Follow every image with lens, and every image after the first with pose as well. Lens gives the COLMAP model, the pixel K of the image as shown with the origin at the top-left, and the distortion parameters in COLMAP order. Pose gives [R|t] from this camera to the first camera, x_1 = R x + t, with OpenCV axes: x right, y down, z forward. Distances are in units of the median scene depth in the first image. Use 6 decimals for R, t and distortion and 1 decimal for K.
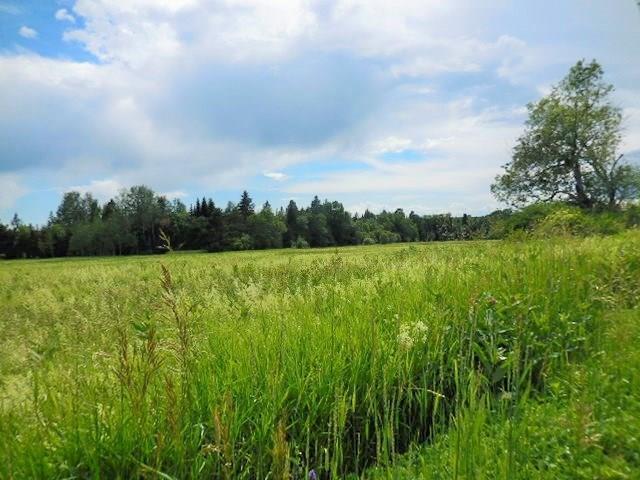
lens RADIAL K [[492.9, 0, 320.0], [0, 492.9, 240.0], [0, 0, 1]] dist [-0.059603, -0.001298]
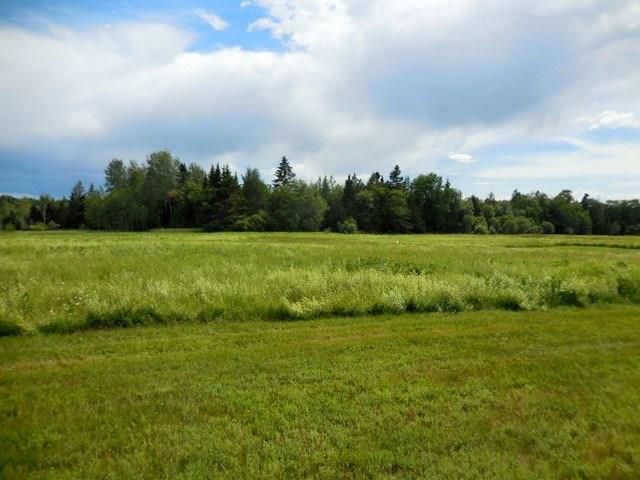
lens RADIAL K [[471.3, 0, 320.0], [0, 471.3, 240.0], [0, 0, 1]] dist [-0.005390, -0.000969]
pose [[0.913469, 0.057170, -0.402873, 0.111650], [-0.043729, 0.998139, 0.042492, -0.000869], [0.404552, -0.021198, 0.914269, 0.173780]]
